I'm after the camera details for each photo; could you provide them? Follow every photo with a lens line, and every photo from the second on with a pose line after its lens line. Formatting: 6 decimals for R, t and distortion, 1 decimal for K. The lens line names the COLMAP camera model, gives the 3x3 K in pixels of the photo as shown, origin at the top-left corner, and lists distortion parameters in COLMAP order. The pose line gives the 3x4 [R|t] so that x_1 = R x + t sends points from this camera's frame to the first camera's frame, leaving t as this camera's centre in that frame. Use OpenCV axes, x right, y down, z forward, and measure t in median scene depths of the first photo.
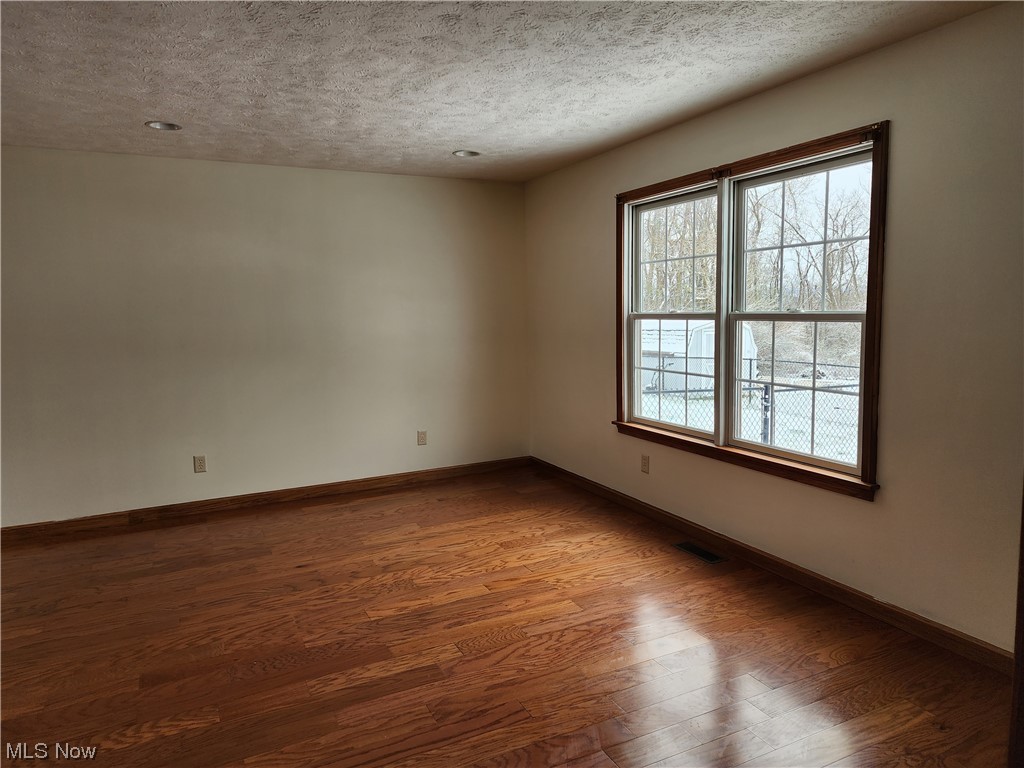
lens RADIAL K [[682.6, 0, 517.5], [0, 682.6, 378.7], [0, 0, 1]] dist [0.078956, -0.066501]
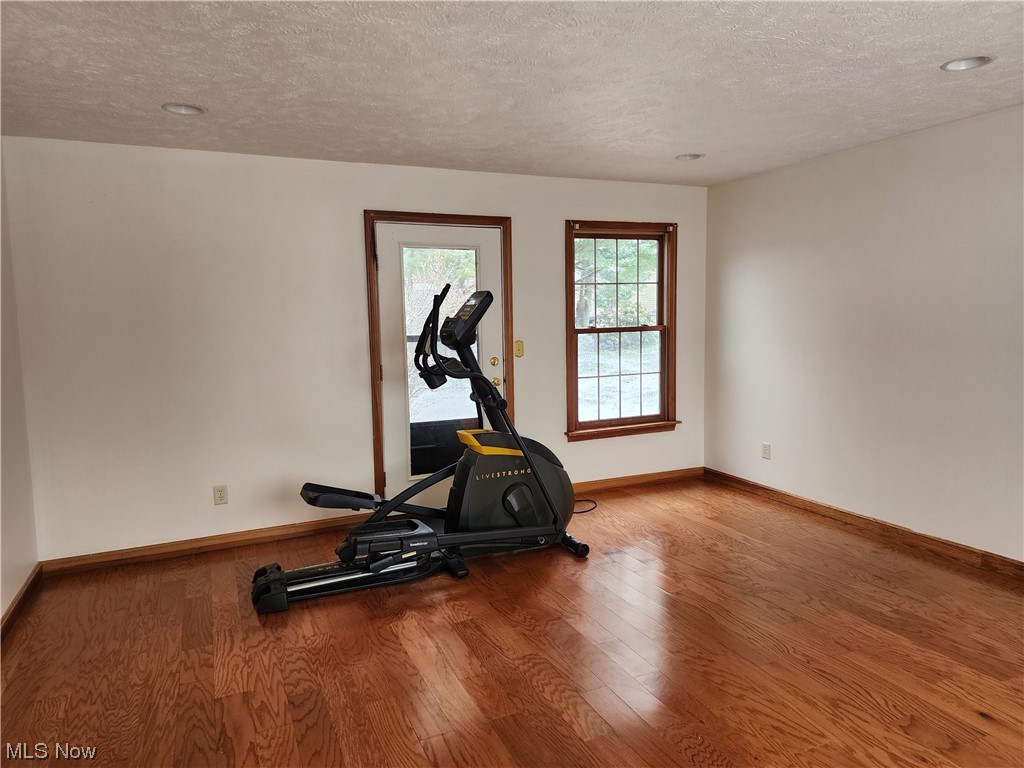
lens RADIAL K [[682.6, 0, 507.1], [0, 682.6, 374.0], [0, 0, 1]] dist [0.078956, -0.066501]
pose [[-0.048838, 0.113412, -0.992347, 0.336821], [-0.085801, 0.989384, 0.117296, -0.083058], [0.995115, 0.090872, -0.038589, 0.616463]]
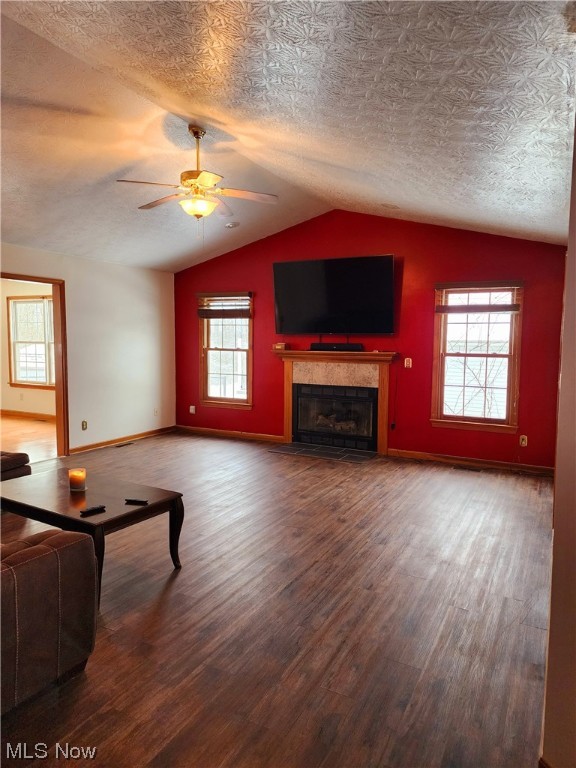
lens RADIAL K [[511.9, 0, 278.8], [0, 511.9, 373.7], [0, 0, 1]] dist [0.078956, -0.066501]
pose [[0.820502, -0.019776, 0.571302, -0.195871], [0.038698, 0.999030, -0.020997, 0.149740], [-0.570332, 0.039337, 0.820472, -1.639722]]
